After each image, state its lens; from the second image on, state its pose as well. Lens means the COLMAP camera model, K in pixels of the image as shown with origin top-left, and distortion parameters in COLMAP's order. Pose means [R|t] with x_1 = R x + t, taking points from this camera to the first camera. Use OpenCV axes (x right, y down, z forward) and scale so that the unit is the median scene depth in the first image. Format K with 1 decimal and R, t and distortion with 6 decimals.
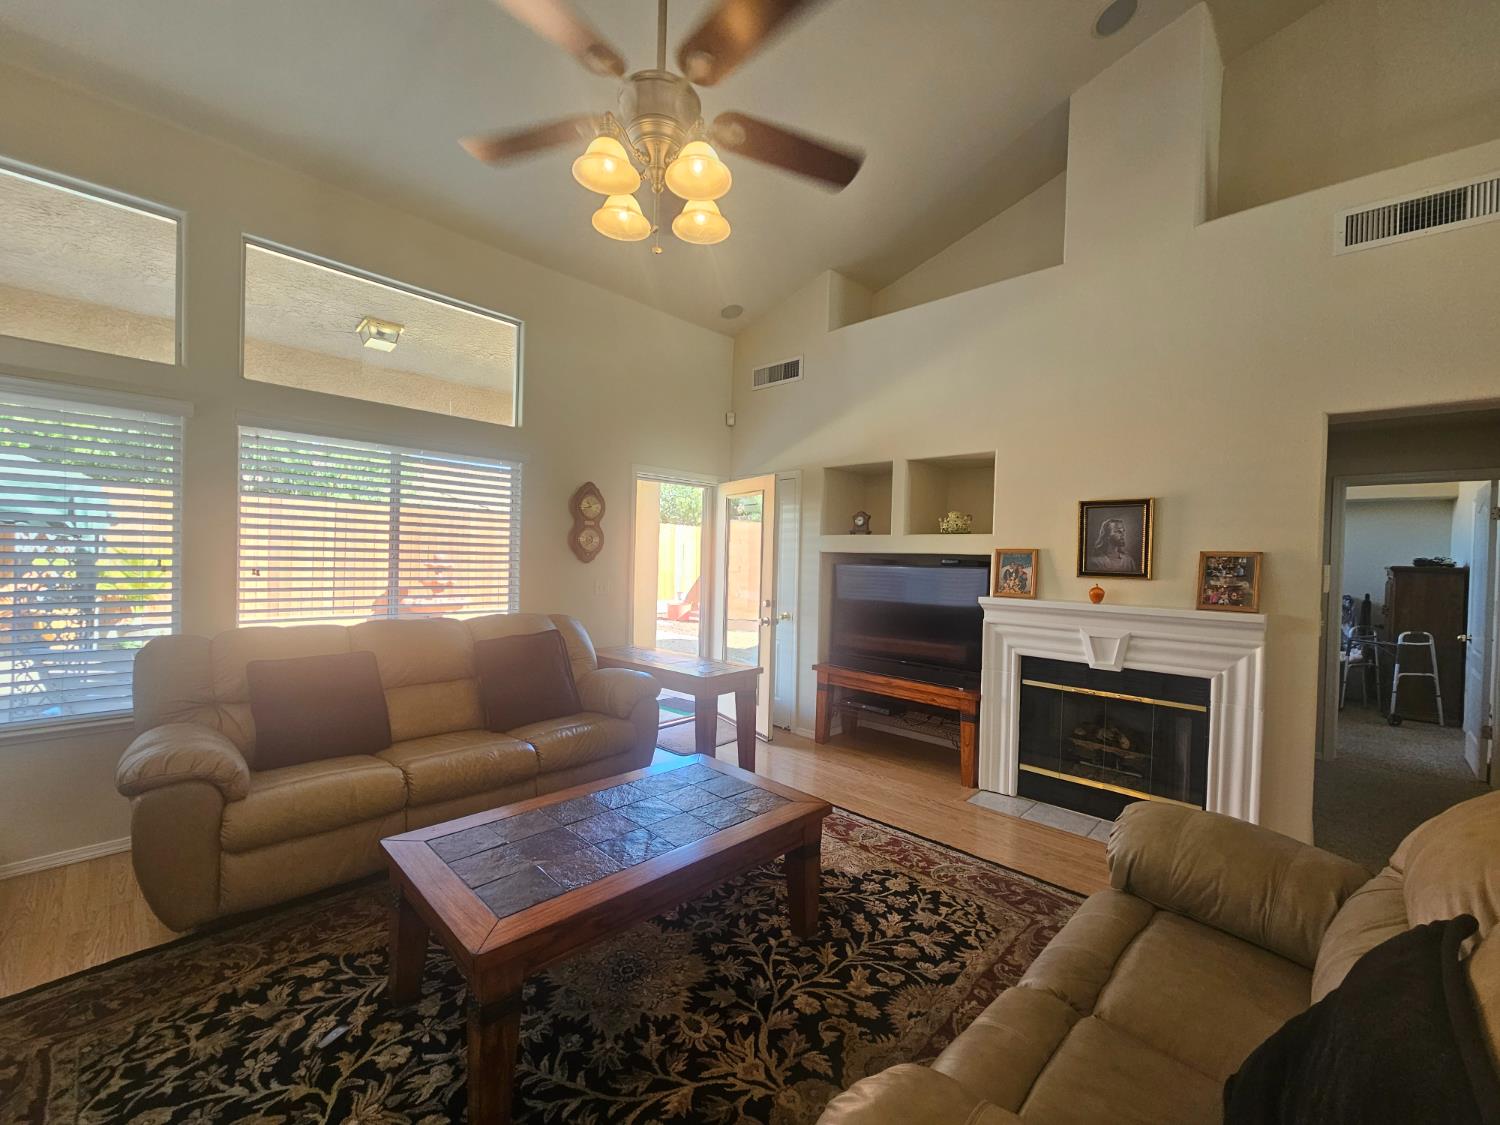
lens RADIAL K [[609.9, 0, 752.5], [0, 609.9, 567.5], [0, 0, 1]] dist [-0.001534, -0.000005]
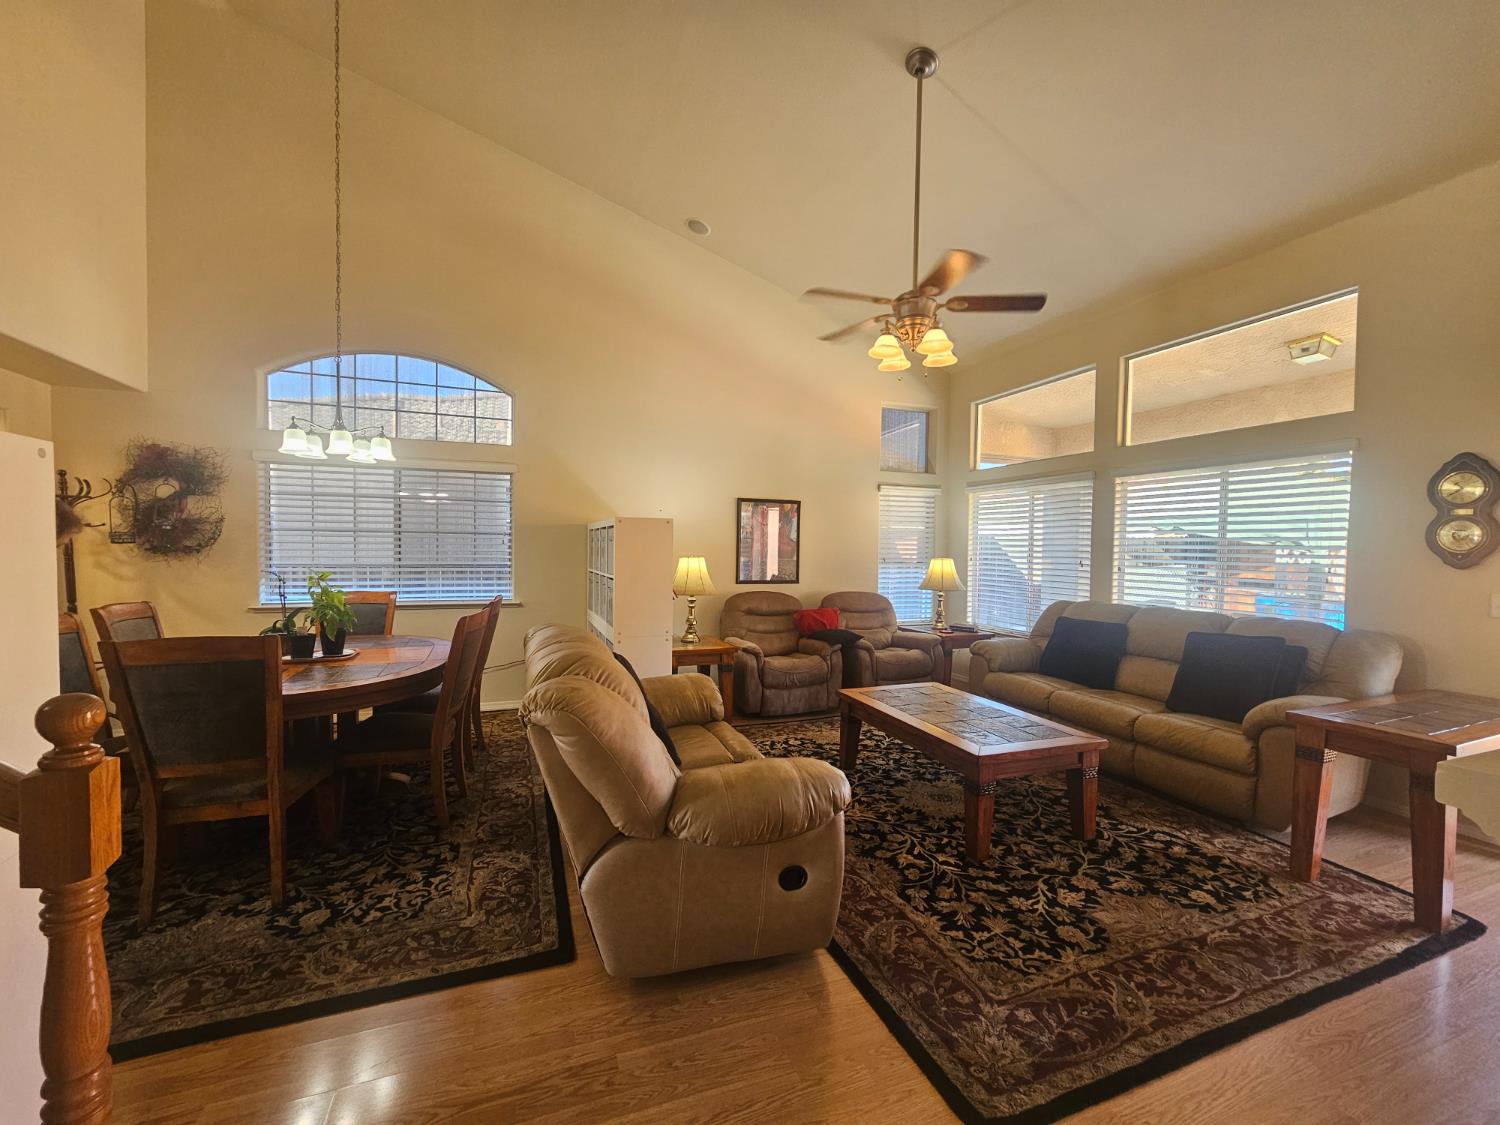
lens RADIAL K [[609.9, 0, 748.1], [0, 609.9, 564.7], [0, 0, 1]] dist [-0.001534, -0.000005]
pose [[-0.419048, -0.006150, -0.907943, 1.337450], [-0.040698, 0.999099, 0.012016, 0.023767], [0.907051, 0.041987, -0.418921, 1.043323]]
